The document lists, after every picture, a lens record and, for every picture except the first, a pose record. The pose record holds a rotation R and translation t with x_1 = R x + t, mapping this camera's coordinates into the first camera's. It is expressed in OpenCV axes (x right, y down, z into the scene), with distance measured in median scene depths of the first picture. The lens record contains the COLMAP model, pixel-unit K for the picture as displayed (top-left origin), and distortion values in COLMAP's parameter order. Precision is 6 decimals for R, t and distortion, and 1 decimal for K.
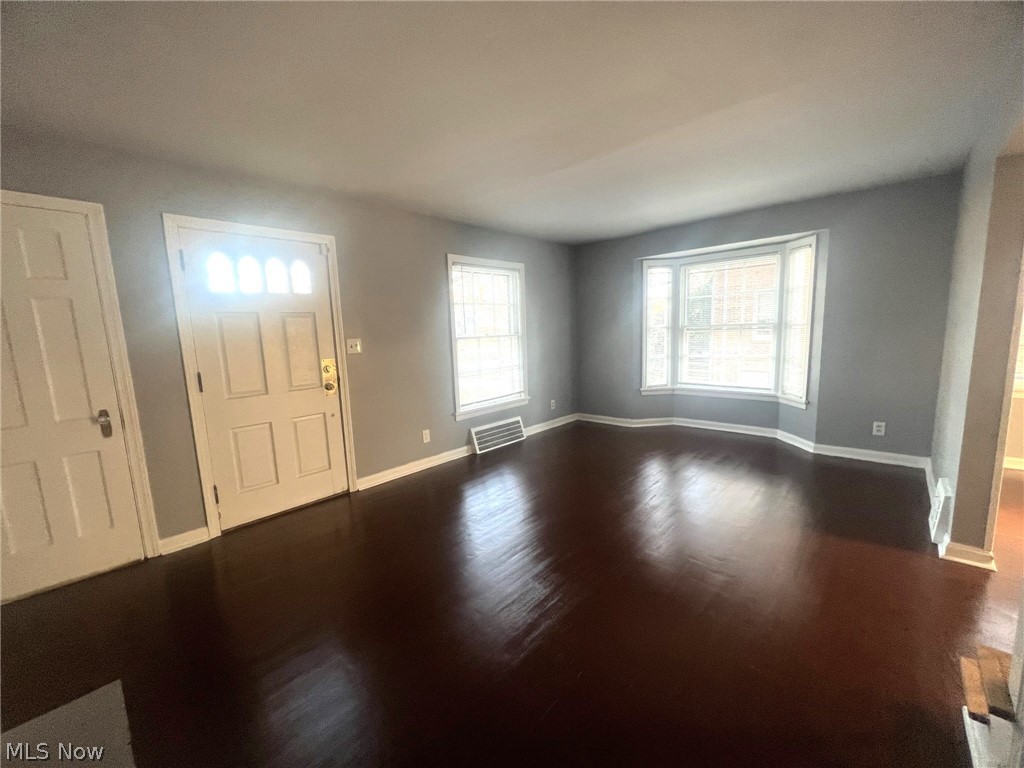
lens RADIAL K [[407.4, 0, 510.7], [0, 407.4, 385.3], [0, 0, 1]] dist [-0.002091, -0.000707]
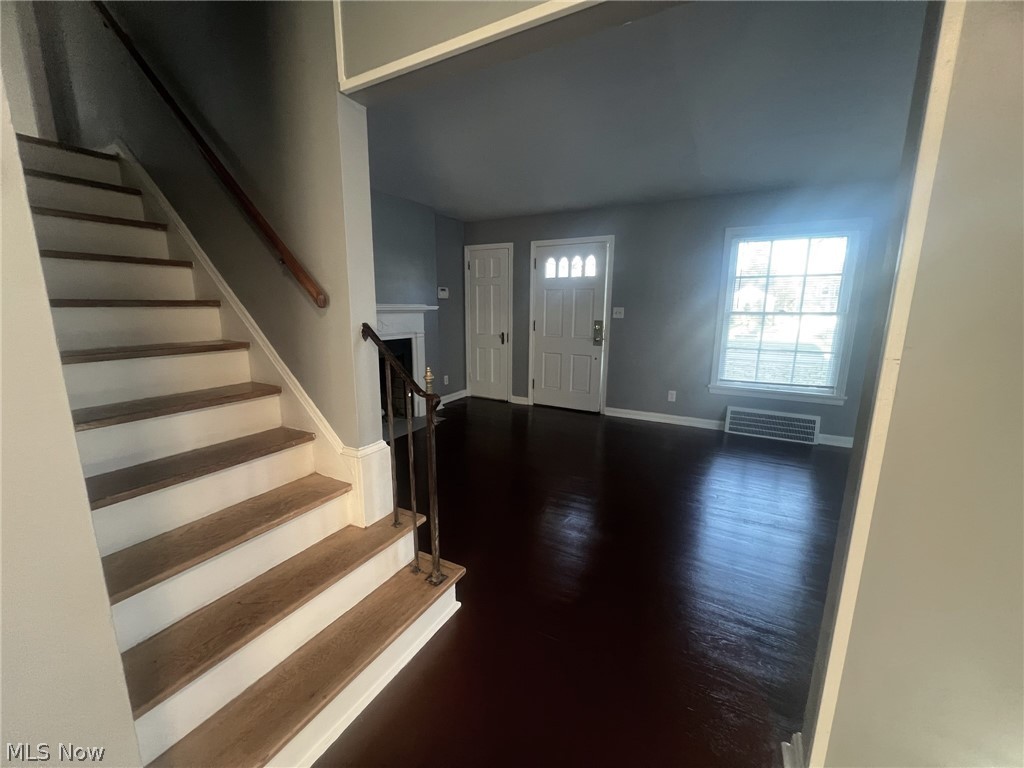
lens RADIAL K [[407.4, 0, 510.7], [0, 407.4, 385.3], [0, 0, 1]] dist [-0.002091, -0.000707]
pose [[0.242603, 0.225649, -0.943518, 0.870066], [-0.142771, 0.970288, 0.195341, -0.073625], [0.959562, 0.087317, 0.267611, 0.289376]]
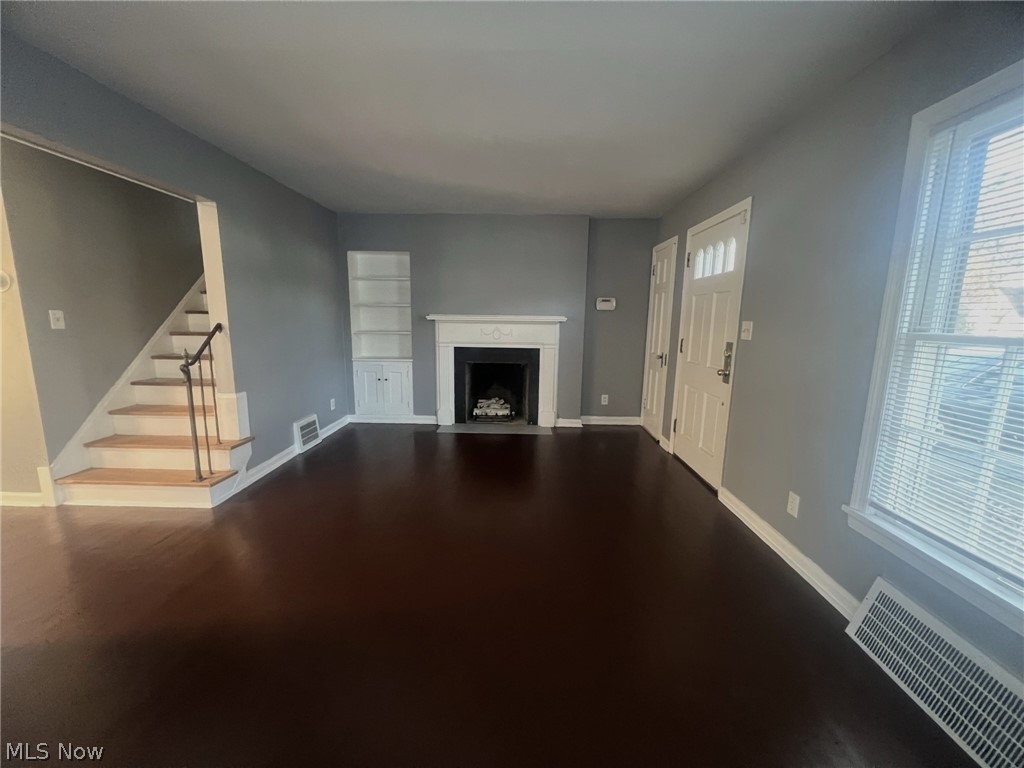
lens RADIAL K [[407.4, 0, 510.7], [0, 407.4, 385.3], [0, 0, 1]] dist [-0.002091, -0.000707]
pose [[-0.751542, 0.140978, -0.644445, 0.477965], [-0.069436, 0.954567, 0.289794, -0.188110], [0.656021, 0.262541, -0.707608, 1.253445]]
